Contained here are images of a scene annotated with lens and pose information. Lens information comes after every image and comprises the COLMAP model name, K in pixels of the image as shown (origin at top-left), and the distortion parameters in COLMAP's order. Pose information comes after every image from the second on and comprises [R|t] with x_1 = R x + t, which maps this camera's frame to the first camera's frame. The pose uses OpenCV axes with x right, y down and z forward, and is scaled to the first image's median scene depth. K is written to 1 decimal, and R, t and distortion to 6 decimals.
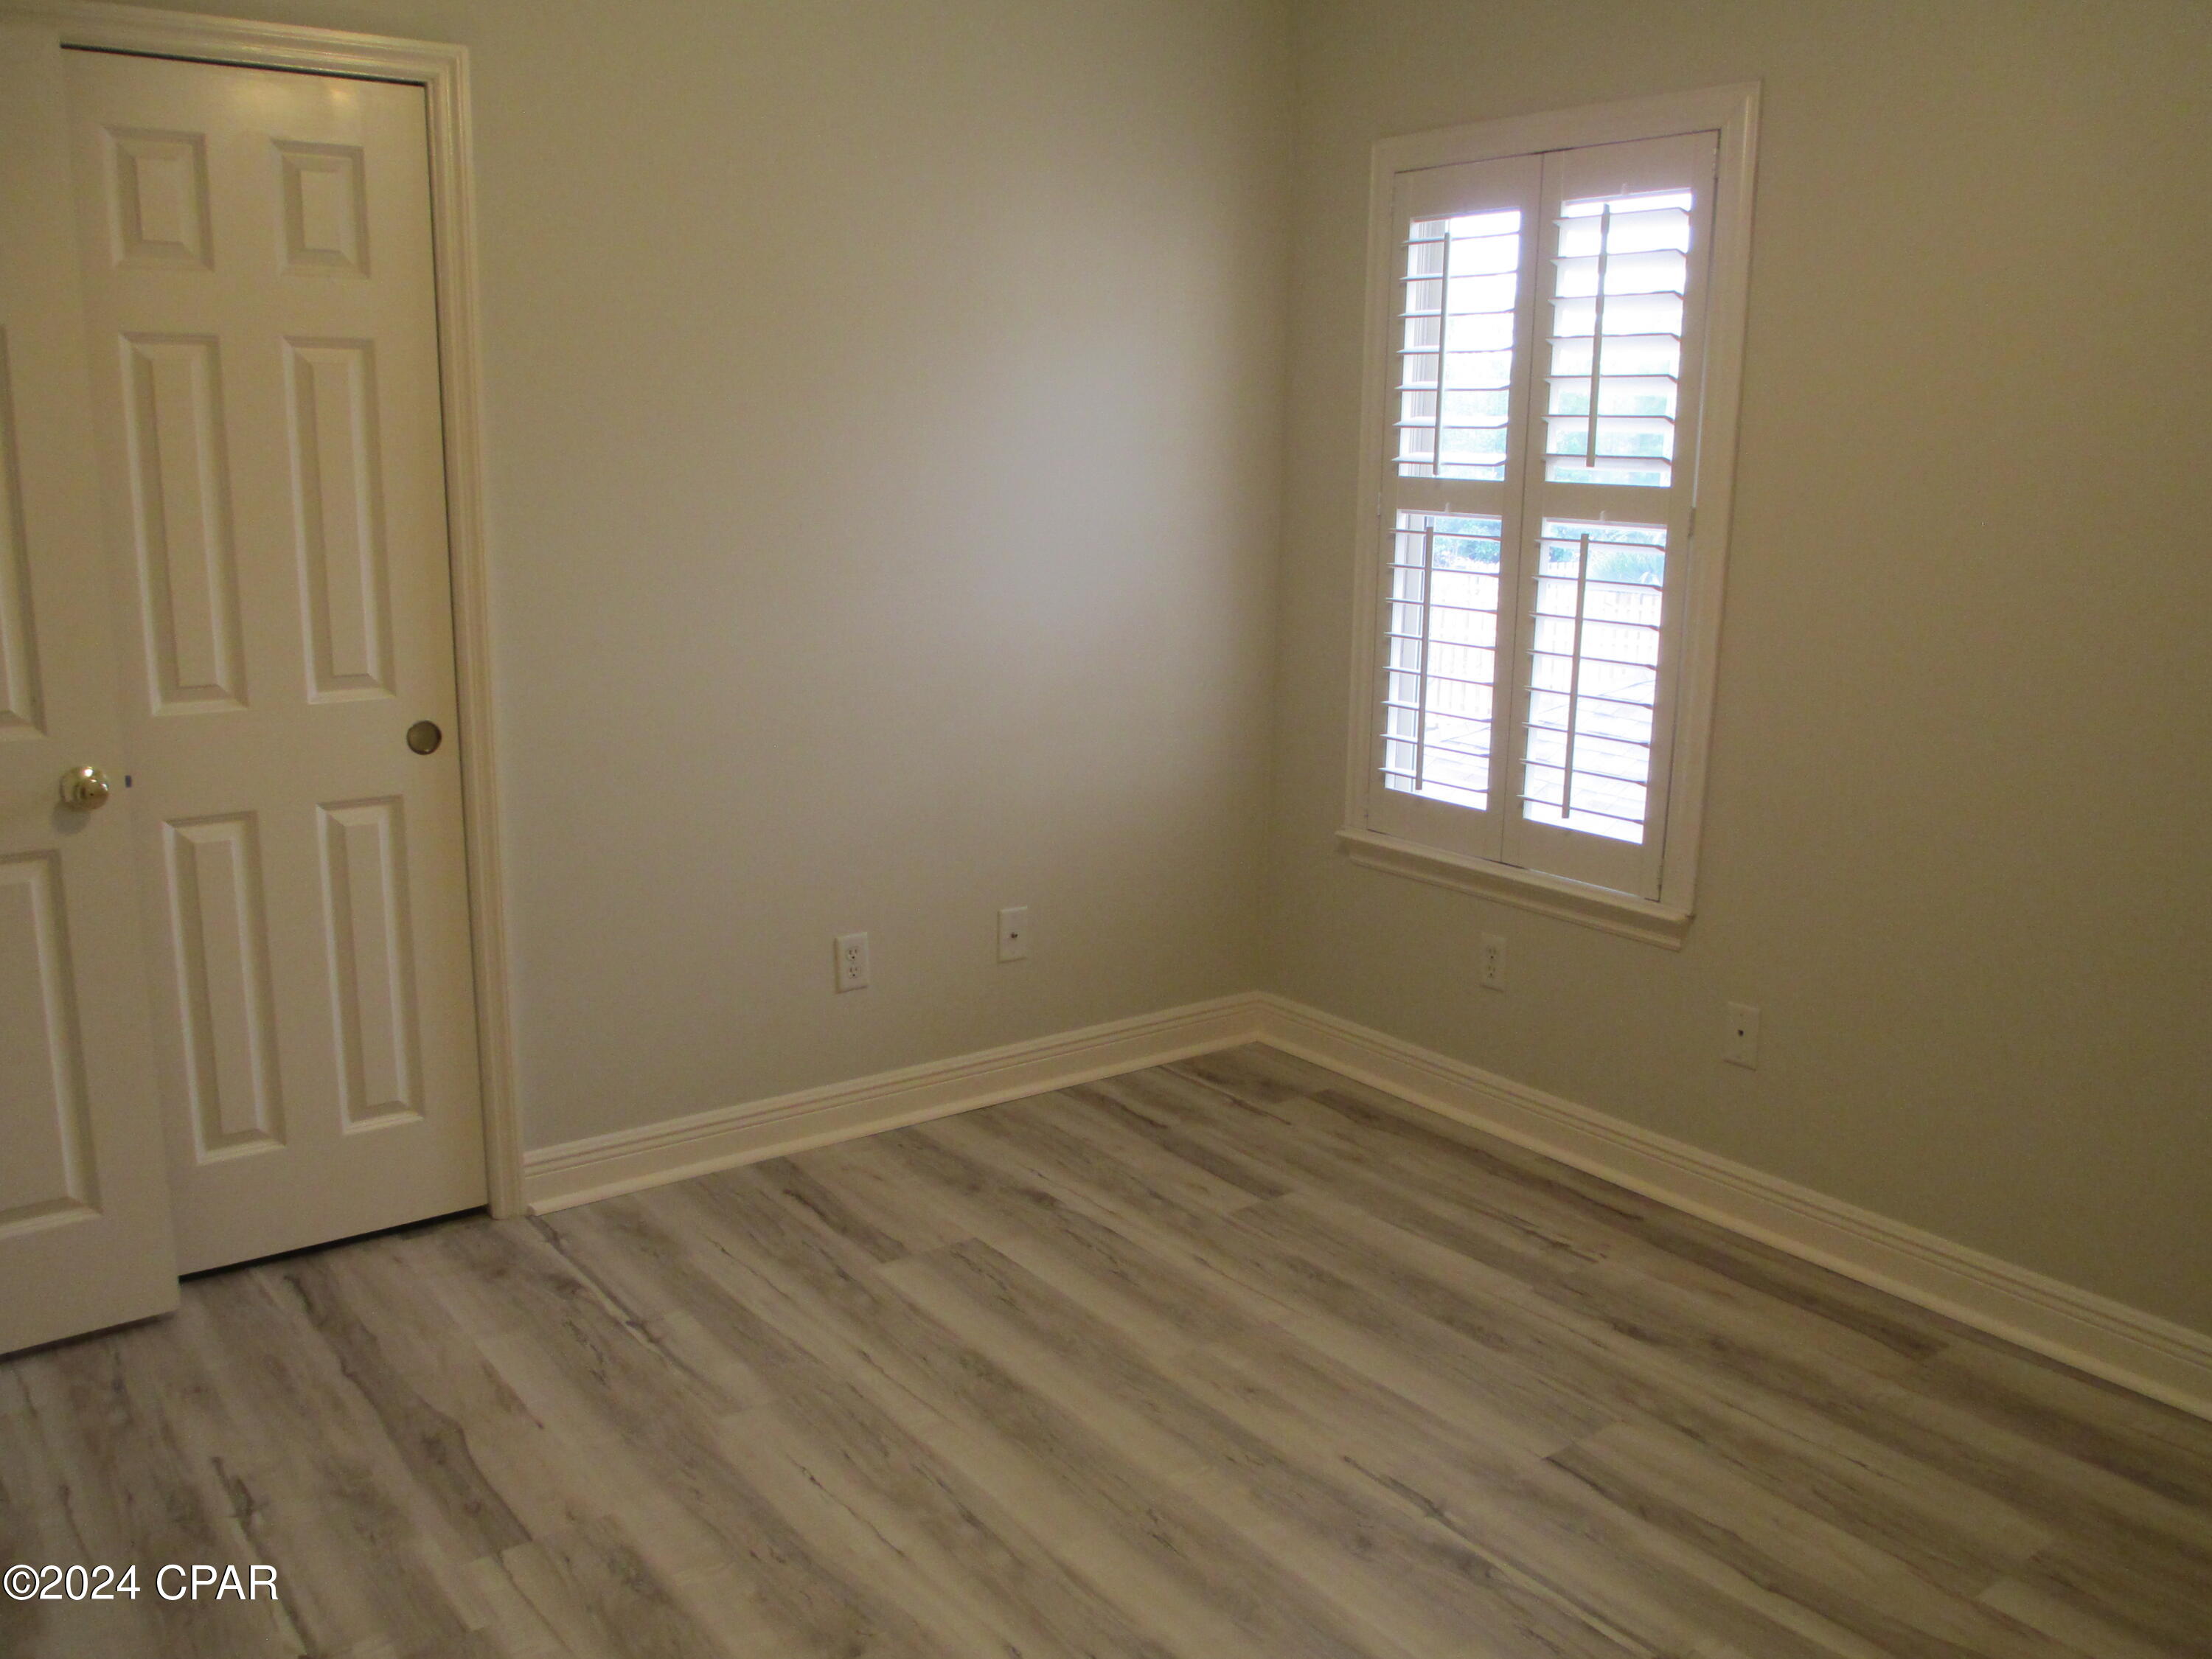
lens RADIAL K [[1835.3, 0, 1117.1], [0, 1835.3, 837.6], [0, 0, 1]] dist [-0.066584, 0.030370]
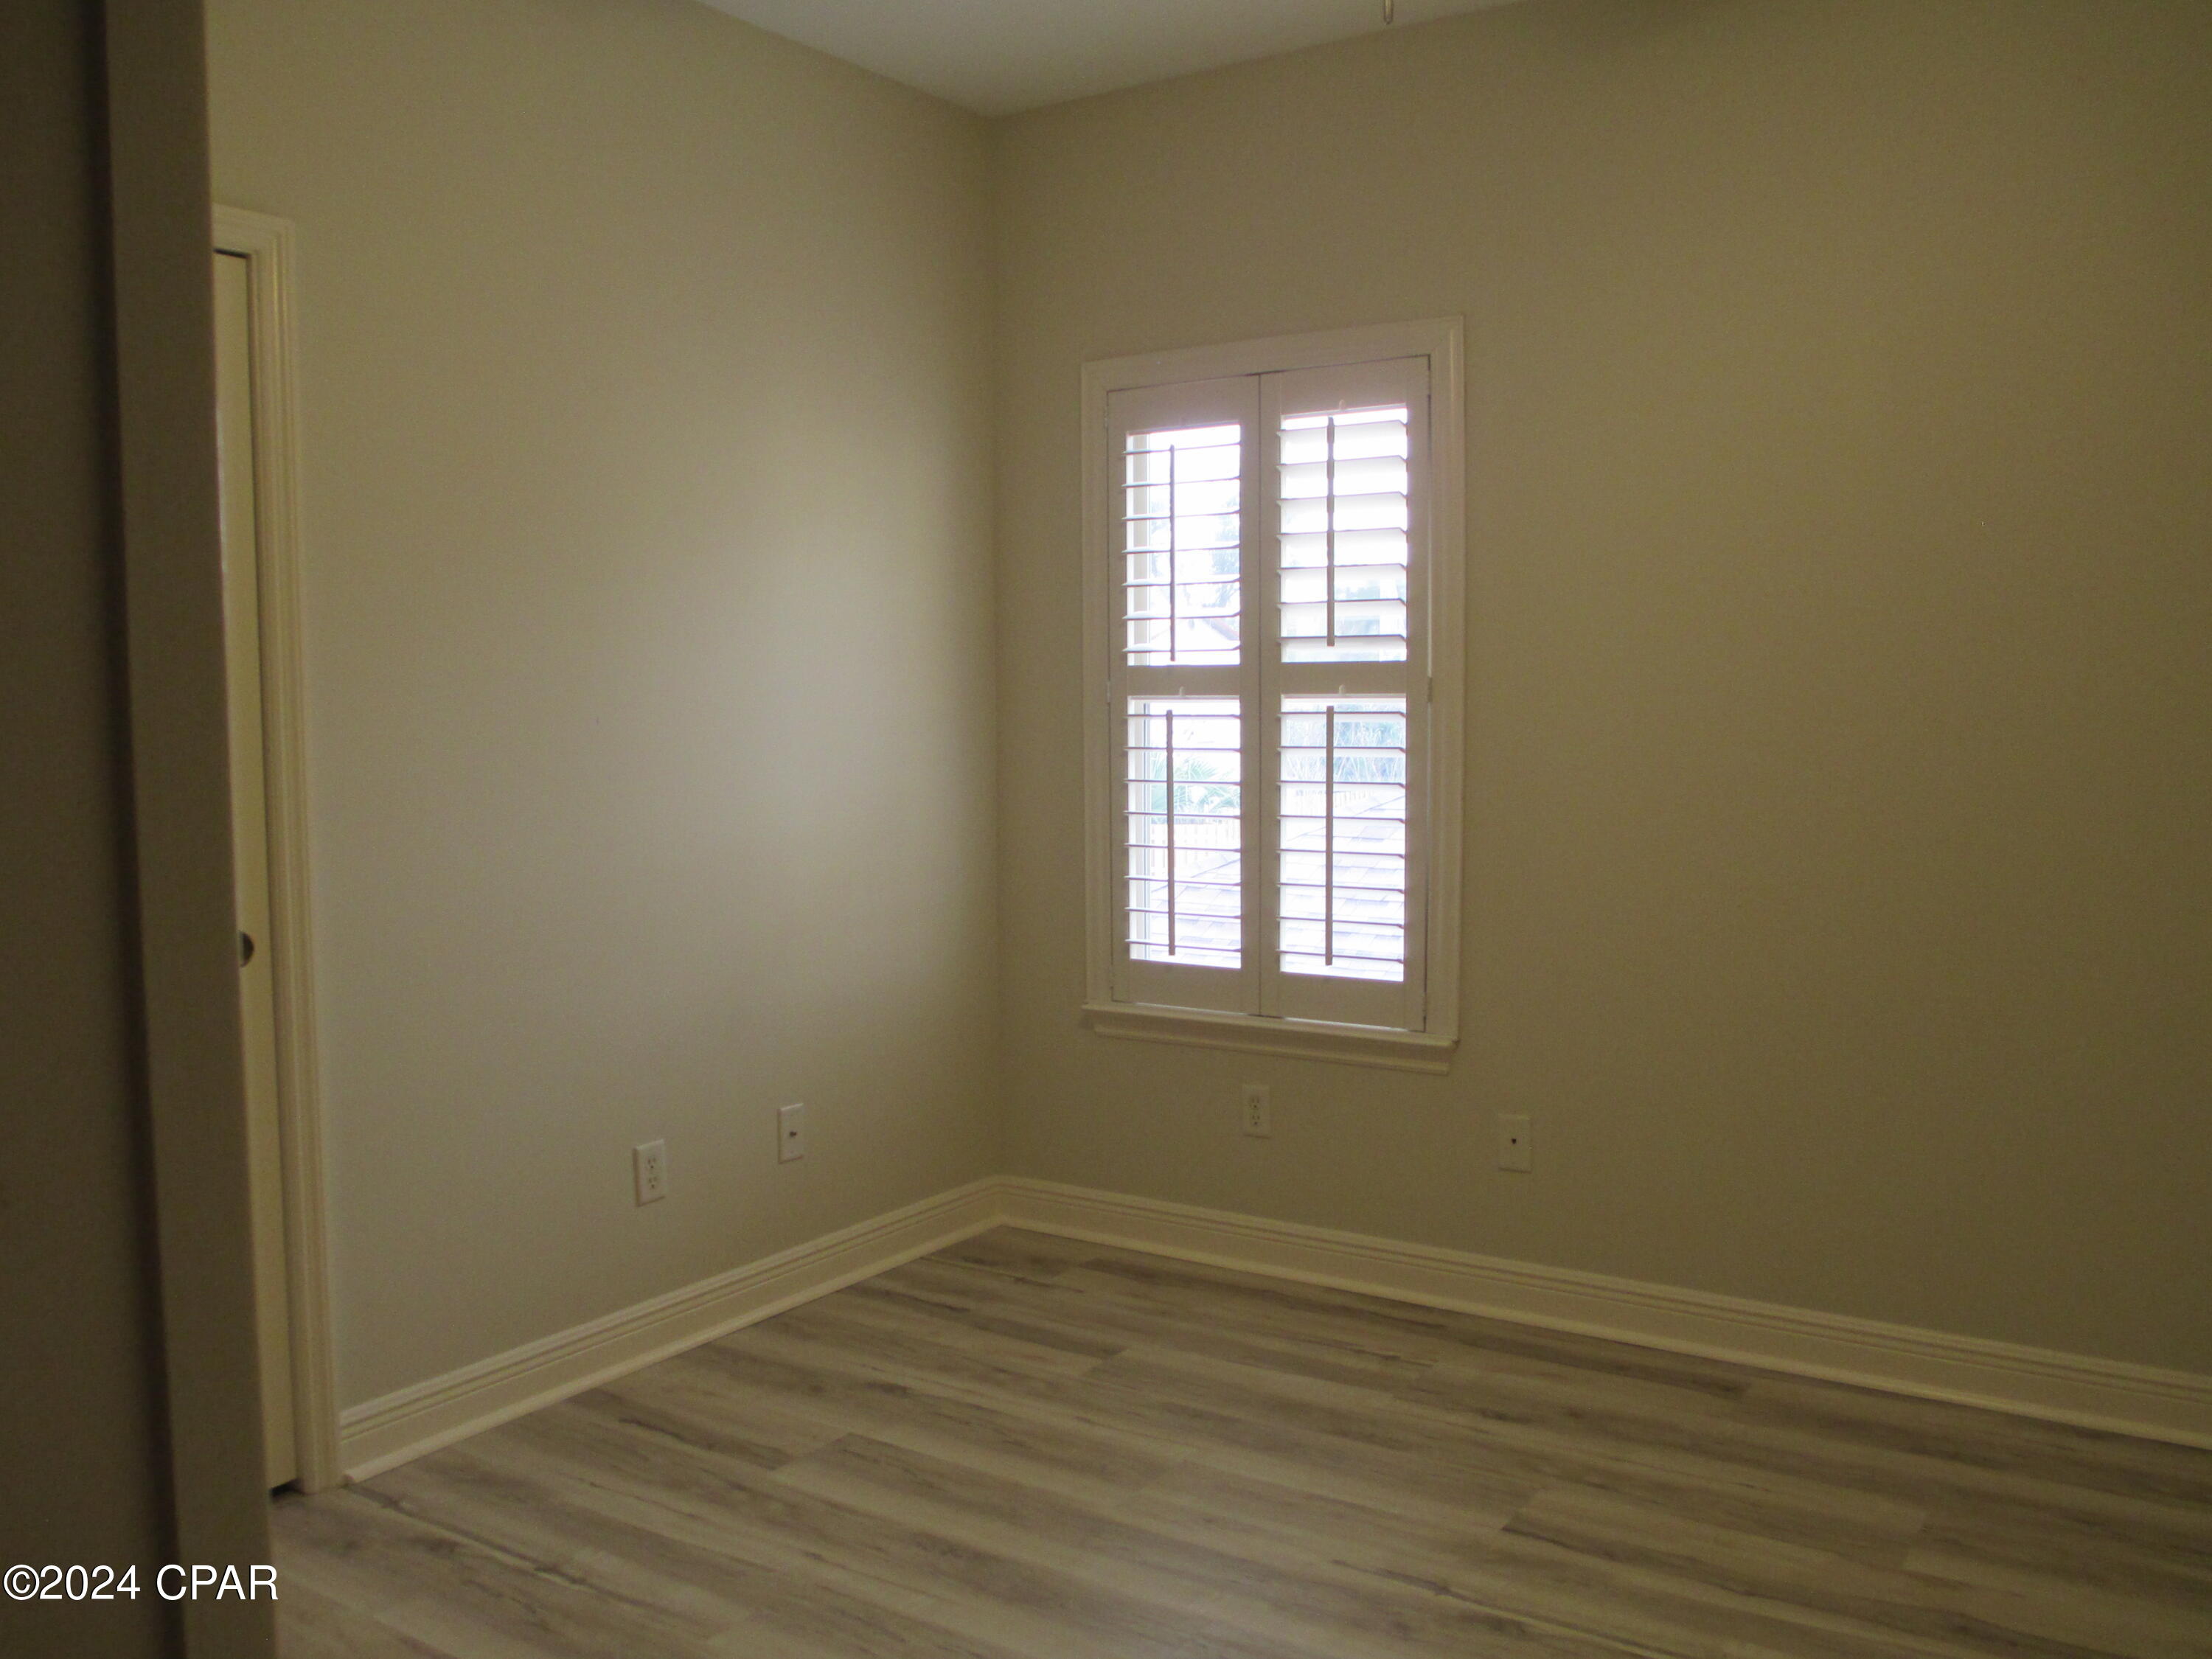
lens RADIAL K [[1835.3, 0, 1115.3], [0, 1835.3, 837.1], [0, 0, 1]] dist [-0.066584, 0.030370]
pose [[0.943097, -0.048279, 0.328994, -0.247534], [0.092349, 0.988510, -0.119668, 0.035339], [-0.319437, 0.143241, 0.936719, 0.007582]]
